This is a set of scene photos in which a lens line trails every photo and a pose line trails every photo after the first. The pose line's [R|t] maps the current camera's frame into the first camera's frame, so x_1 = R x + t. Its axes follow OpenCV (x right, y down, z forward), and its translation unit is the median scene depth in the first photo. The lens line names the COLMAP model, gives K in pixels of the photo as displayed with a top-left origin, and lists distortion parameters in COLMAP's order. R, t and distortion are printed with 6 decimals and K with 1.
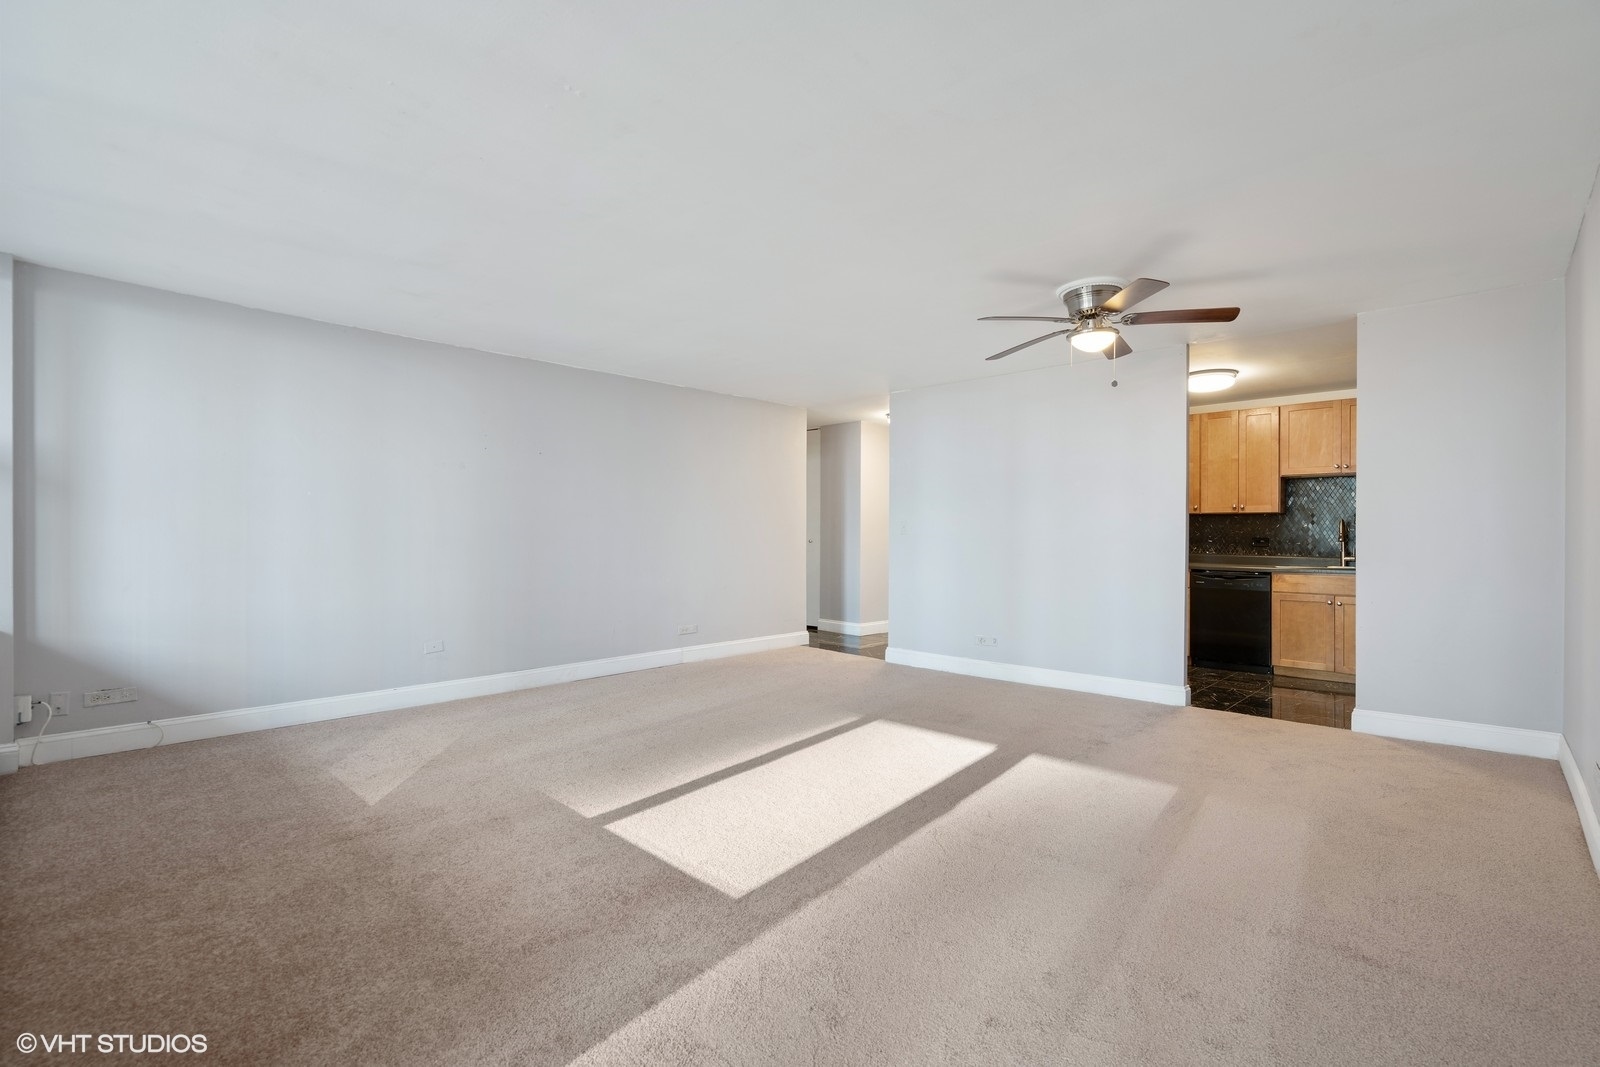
lens RADIAL K [[733.3, 0, 792.3], [0, 733.3, 535.4], [0, 0, 1]] dist [0.000506, 0.000391]
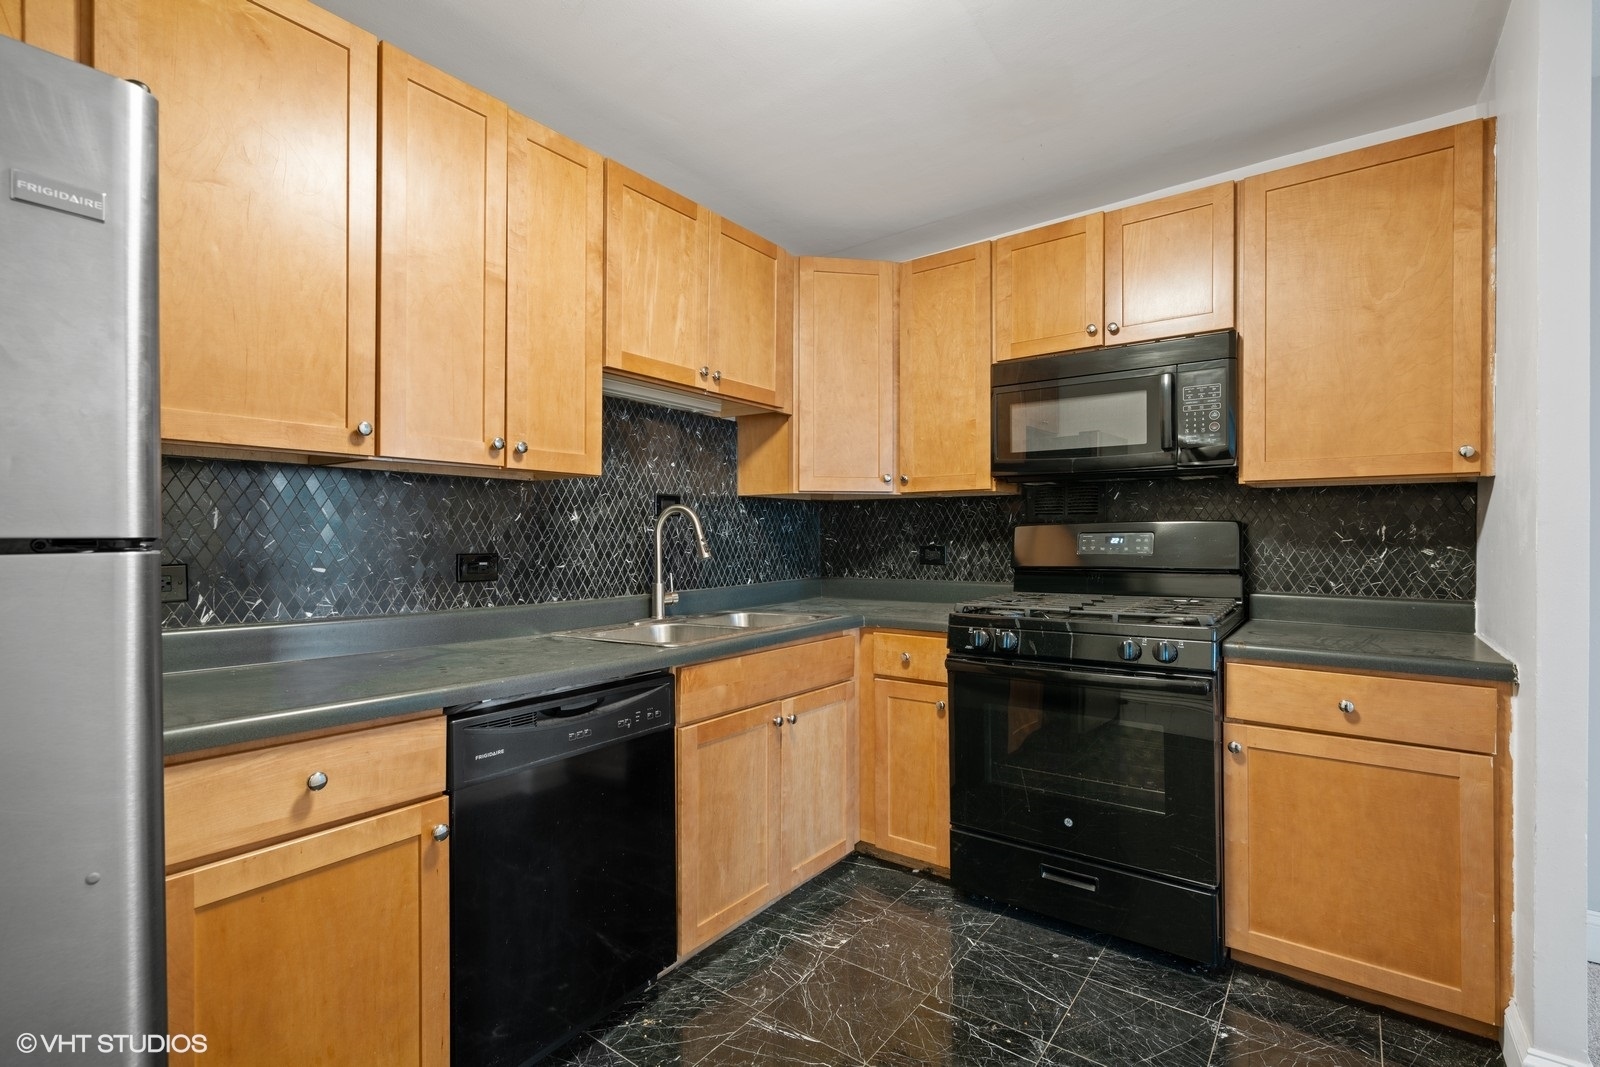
lens RADIAL K [[733.3, 0, 792.3], [0, 733.3, 535.4], [0, 0, 1]] dist [0.000506, 0.000391]
pose [[-0.118573, -0.002172, 0.992943, 0.321062], [0.001494, 0.999996, 0.002366, -0.005388], [-0.992944, 0.001764, -0.118569, 0.947169]]
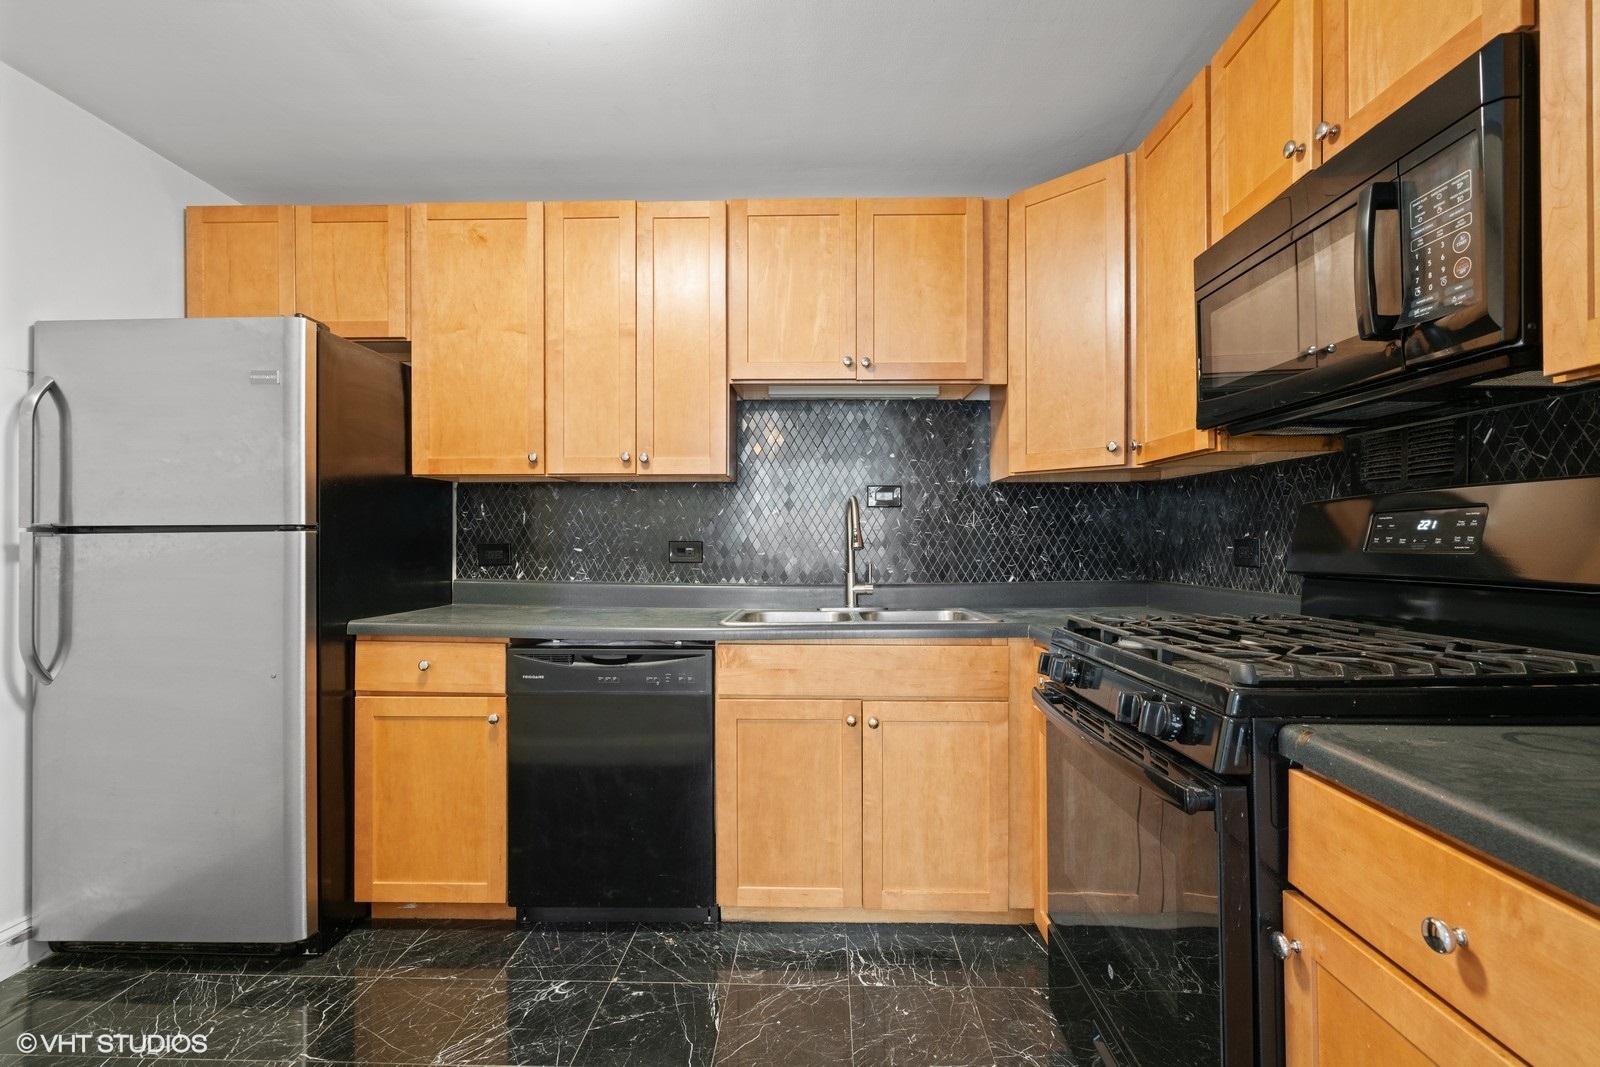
lens RADIAL K [[724.6, 0, 800.0], [0, 724.6, 533.5], [0, 0, 1]] dist [-0.001421, -0.000033]
pose [[0.743137, 0.001047, 0.669138, 0.433483], [0.003818, 0.999976, -0.005804, 0.001677], [-0.669128, 0.006868, 0.743115, 0.686007]]
